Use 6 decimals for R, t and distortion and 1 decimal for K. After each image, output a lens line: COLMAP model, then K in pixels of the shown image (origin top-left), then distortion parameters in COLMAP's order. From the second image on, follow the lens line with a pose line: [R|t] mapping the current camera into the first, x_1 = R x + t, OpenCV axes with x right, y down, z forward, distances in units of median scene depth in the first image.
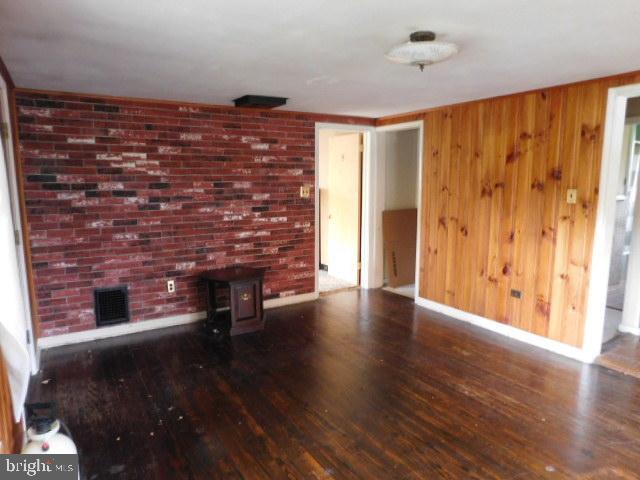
lens RADIAL K [[417.2, 0, 320.0], [0, 417.2, 240.0], [0, 0, 1]] dist [-0.080819, 0.049315]
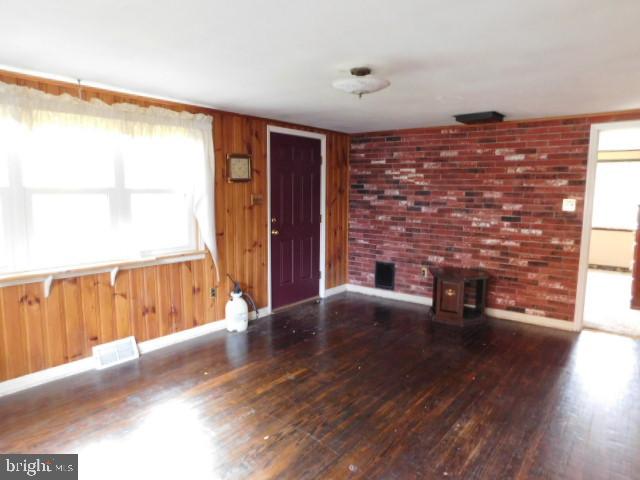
lens RADIAL K [[417.2, 0, 320.0], [0, 417.2, 240.0], [0, 0, 1]] dist [-0.080819, 0.049315]
pose [[0.335221, 0.116705, -0.934883, 0.726034], [-0.147591, 0.986552, 0.070233, -0.029587], [0.930507, 0.114437, 0.347937, 0.257266]]
